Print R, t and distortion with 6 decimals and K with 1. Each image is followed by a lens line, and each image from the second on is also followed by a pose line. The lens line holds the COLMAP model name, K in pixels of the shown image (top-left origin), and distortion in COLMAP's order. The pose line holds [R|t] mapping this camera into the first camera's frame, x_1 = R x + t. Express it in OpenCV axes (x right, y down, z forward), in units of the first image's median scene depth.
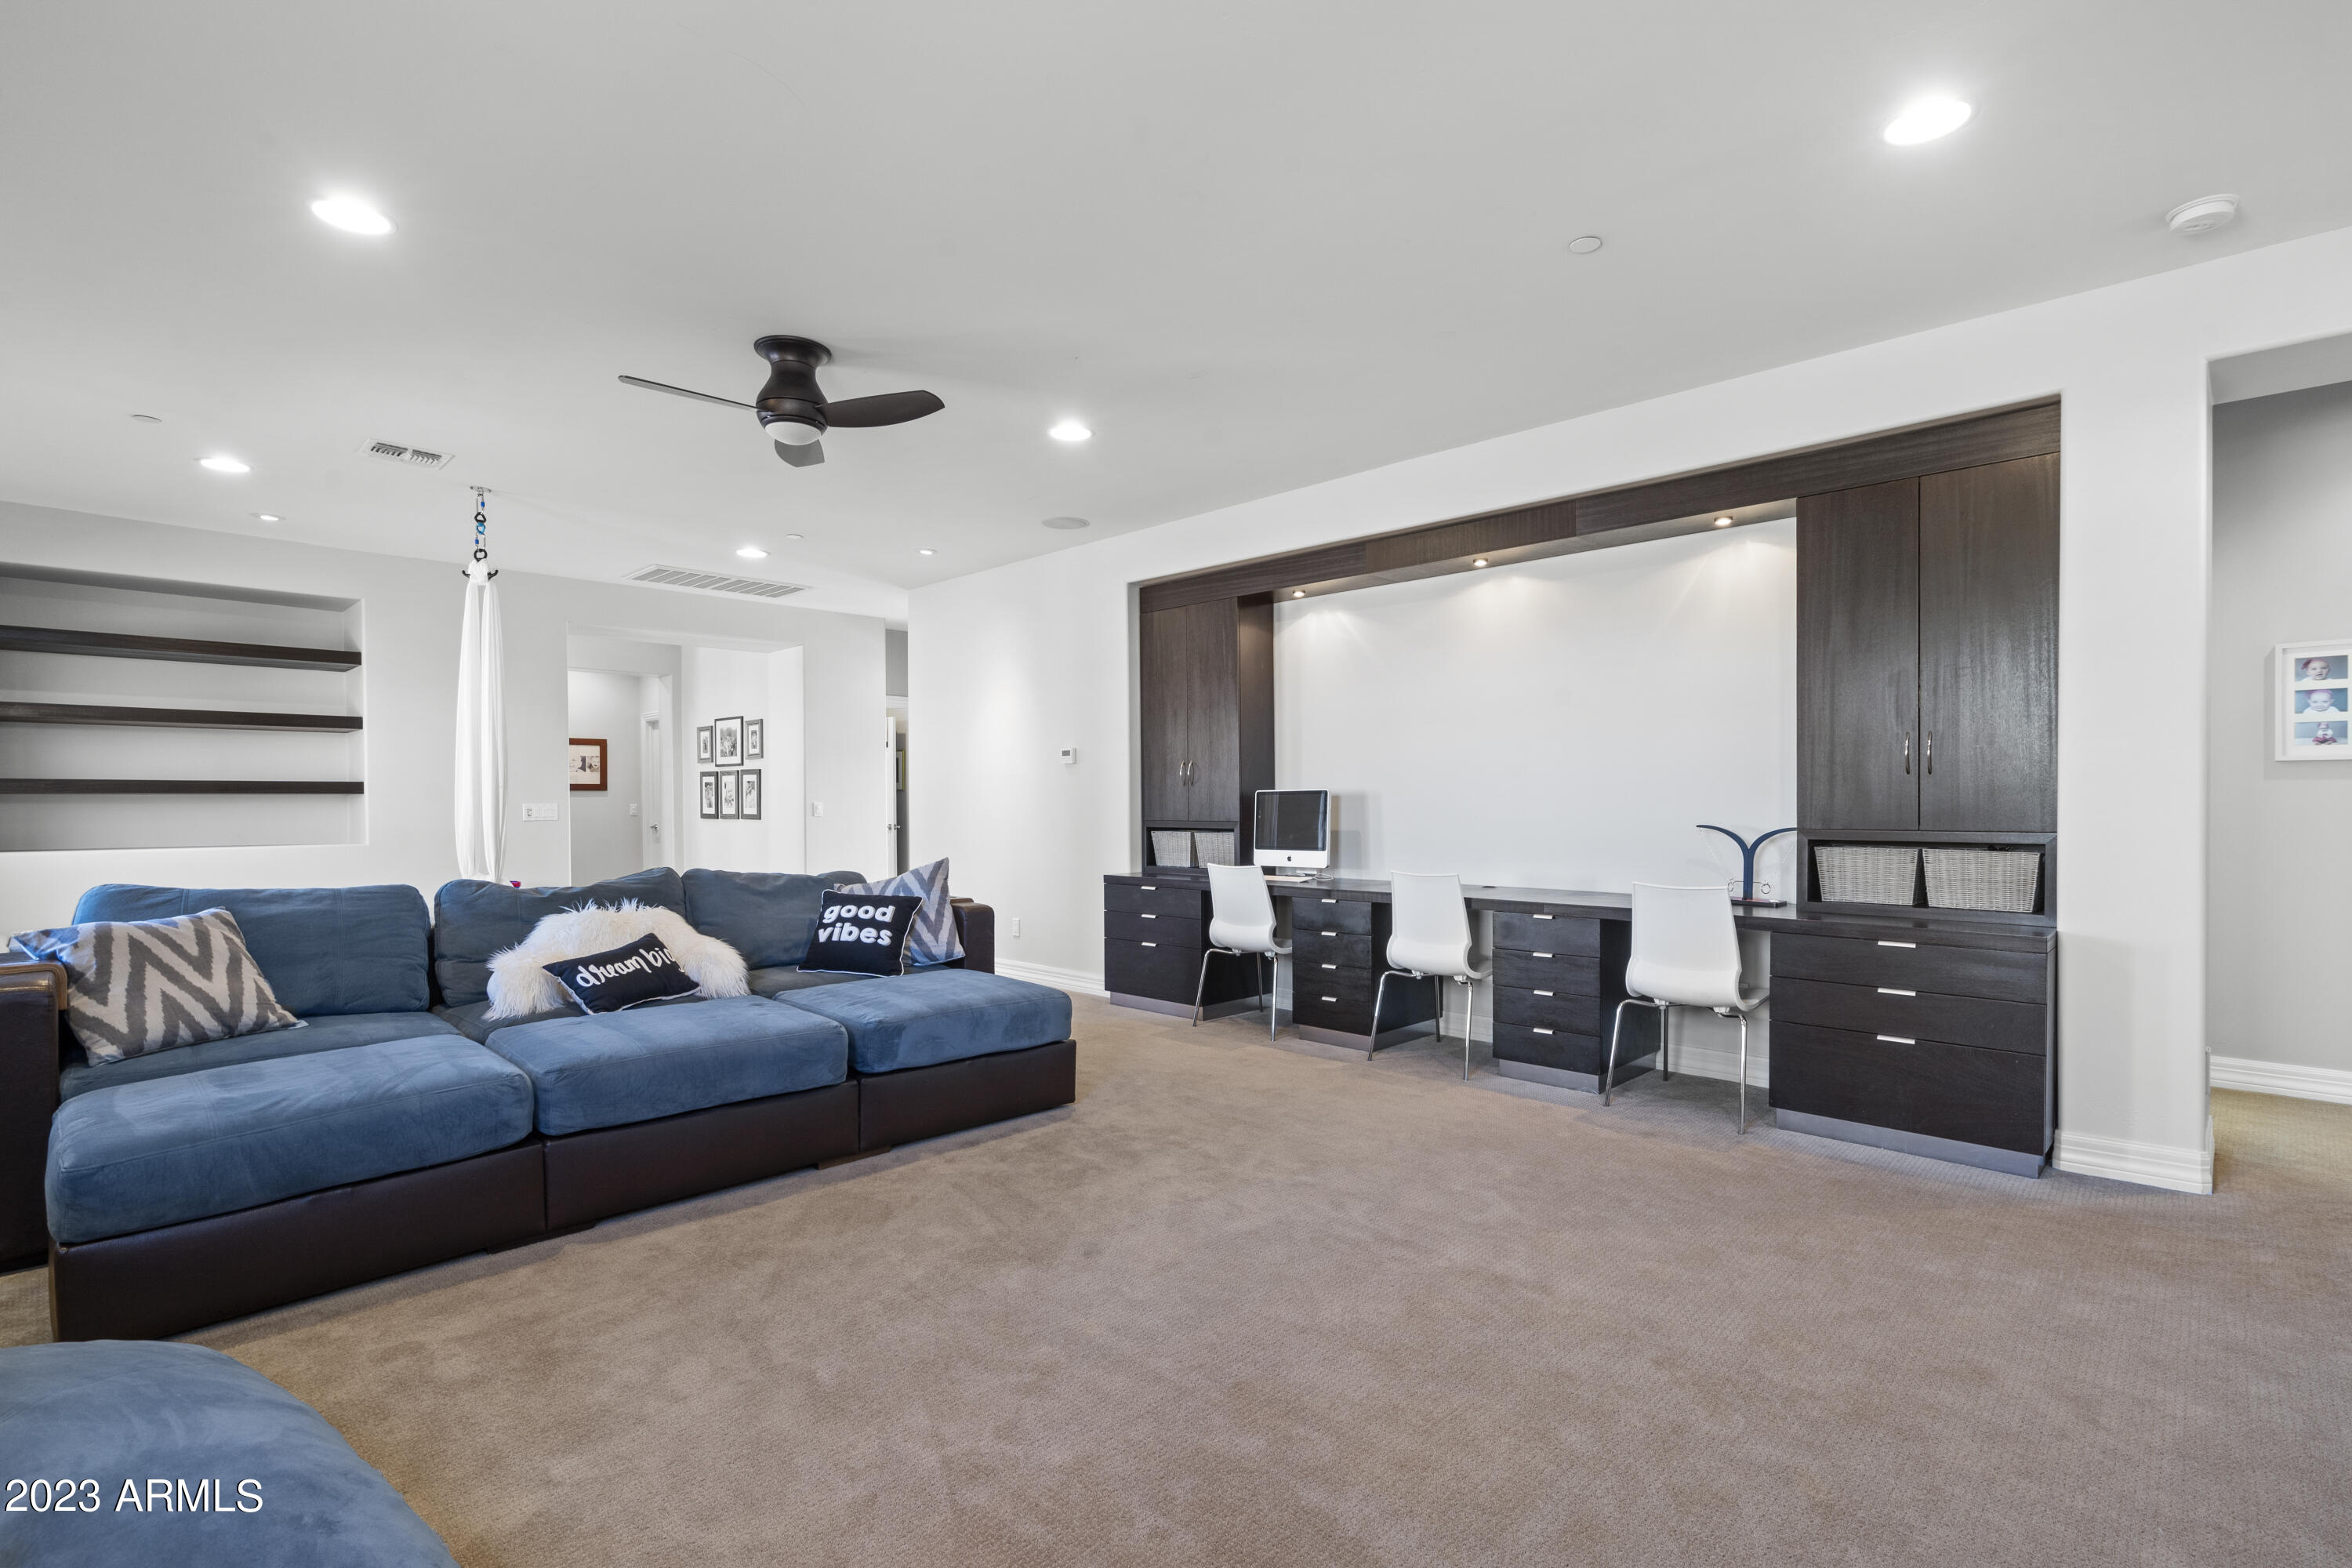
lens RADIAL K [[1089.4, 0, 1179.3], [0, 1089.4, 814.5], [0, 0, 1]] dist [-0.003686, 0.000903]
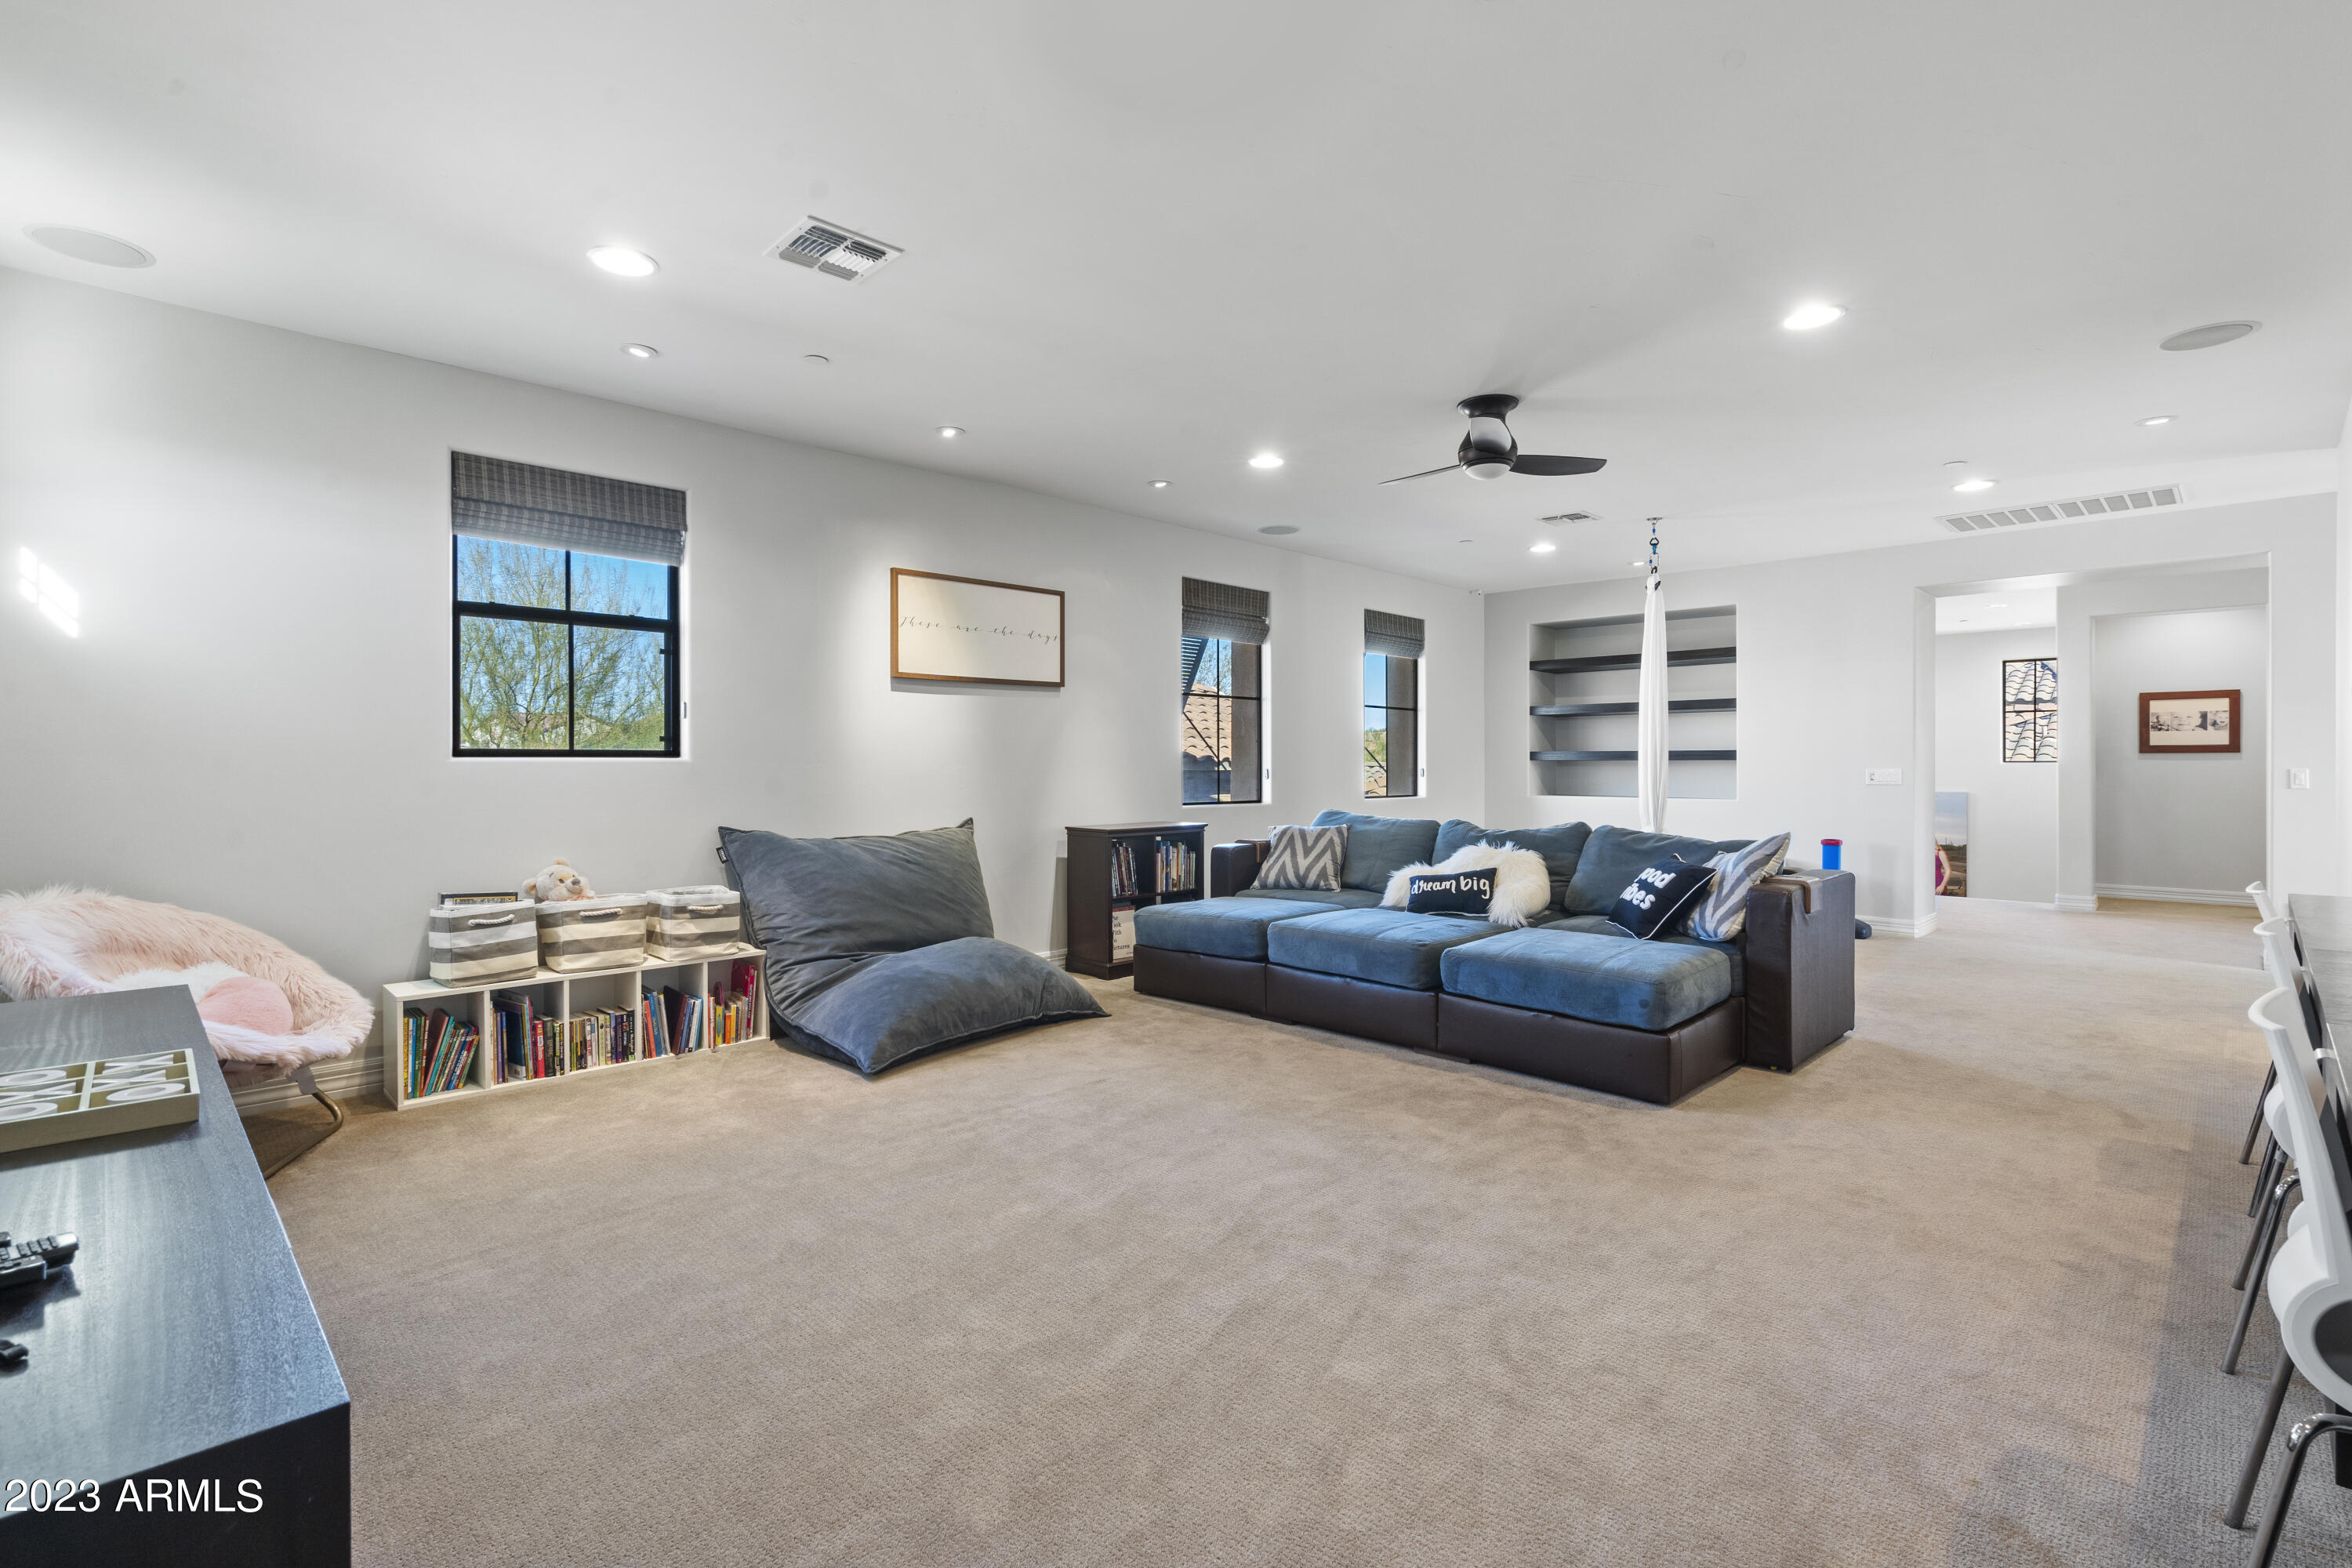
lens RADIAL K [[1064.8, 0, 1174.7], [0, 1064.8, 764.7], [0, 0, 1]] dist [-0.001232, 0.000187]
pose [[-0.014908, -0.000017, -0.999889, 0.600758], [-0.011549, 0.999933, 0.000155, -0.007996], [0.999822, 0.011550, -0.014907, 0.465298]]
